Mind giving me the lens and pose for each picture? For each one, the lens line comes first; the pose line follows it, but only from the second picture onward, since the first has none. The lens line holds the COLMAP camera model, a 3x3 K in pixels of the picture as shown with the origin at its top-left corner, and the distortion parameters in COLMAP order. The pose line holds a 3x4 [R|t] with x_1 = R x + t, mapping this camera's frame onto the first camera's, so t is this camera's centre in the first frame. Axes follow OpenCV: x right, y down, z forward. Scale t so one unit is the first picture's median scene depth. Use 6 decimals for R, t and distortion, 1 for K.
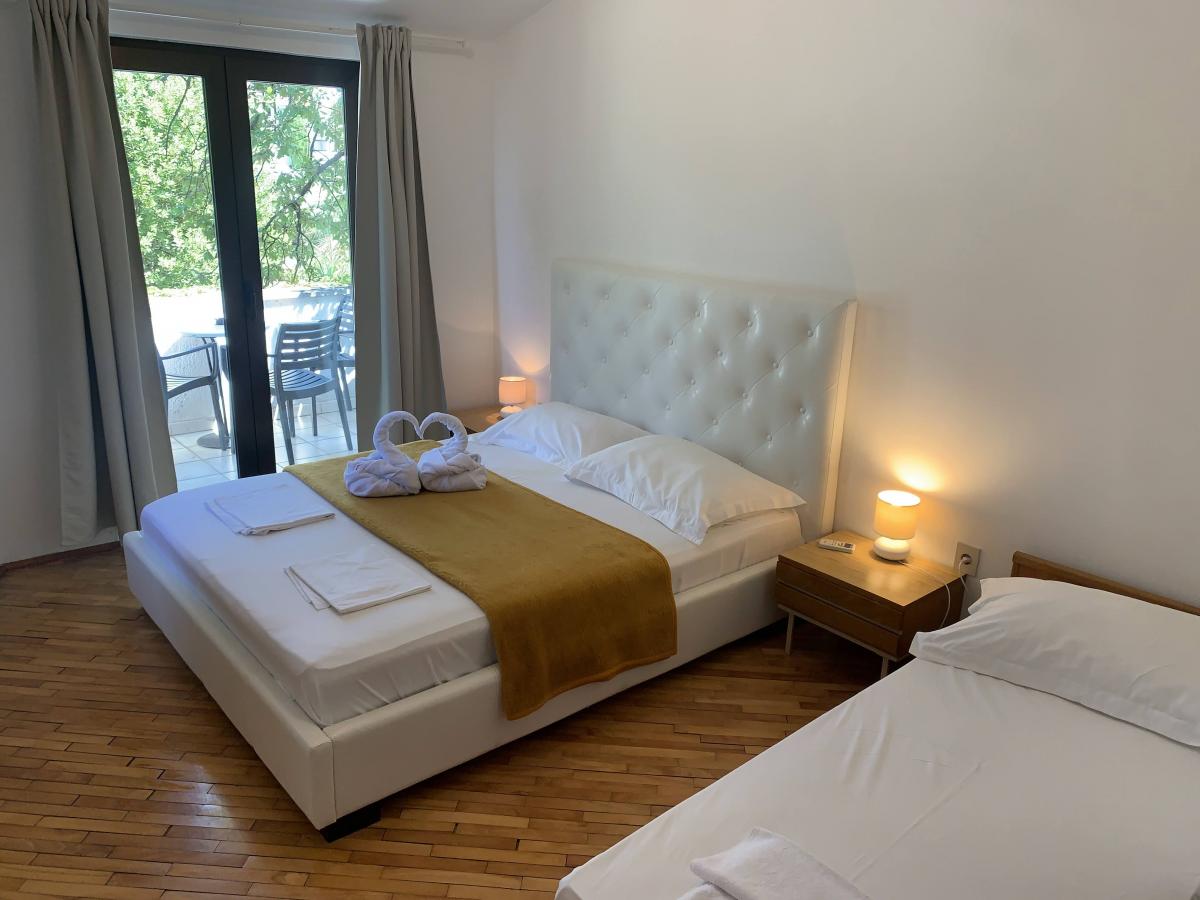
lens RADIAL K [[903.5, 0, 600.0], [0, 903.5, 450.0], [0, 0, 1]] dist [-0.012774, -0.005435]
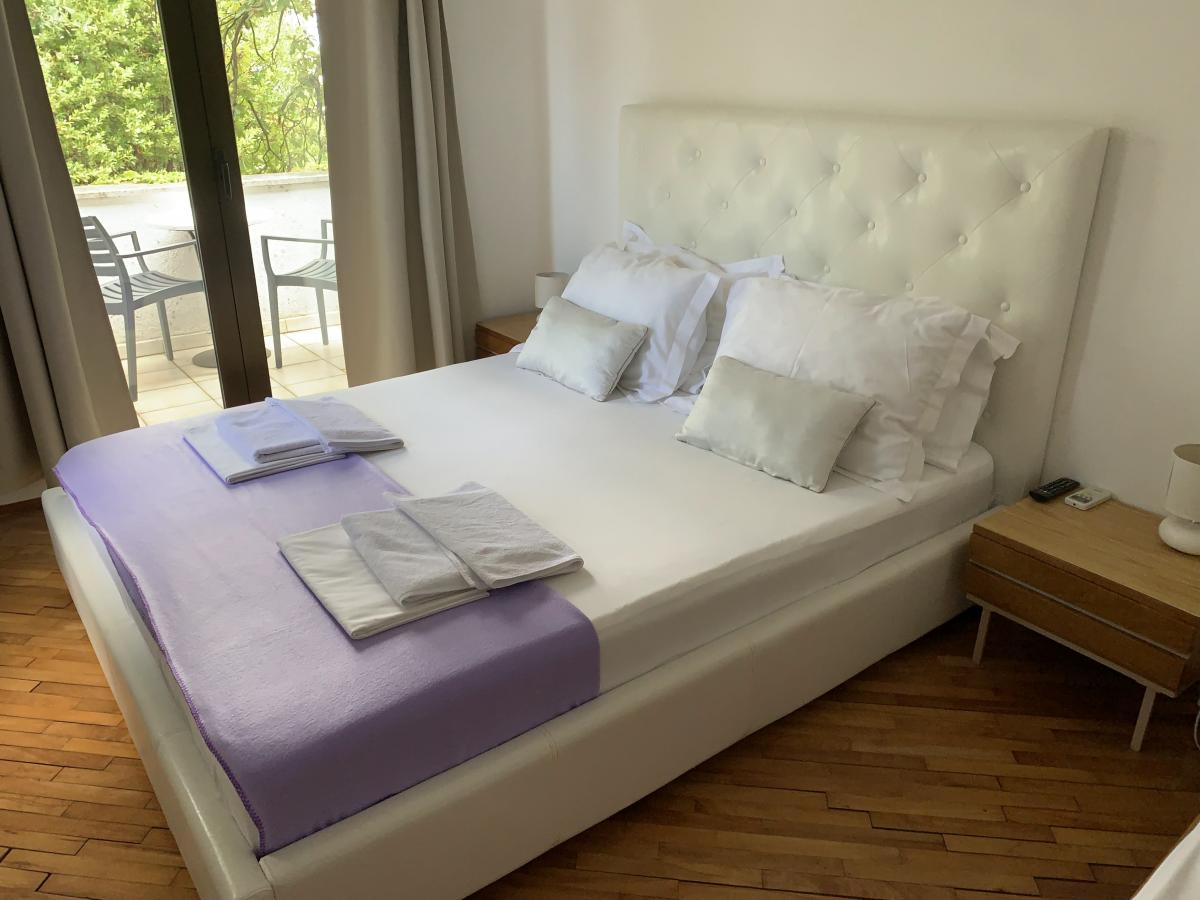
lens RADIAL K [[903.5, 0, 600.0], [0, 903.5, 450.0], [0, 0, 1]] dist [-0.012774, -0.005435]
pose [[0.997883, -0.004836, -0.064855, -0.033732], [0.011181, 0.995142, 0.097818, -0.006968], [0.064067, -0.098336, 0.993089, 0.328748]]
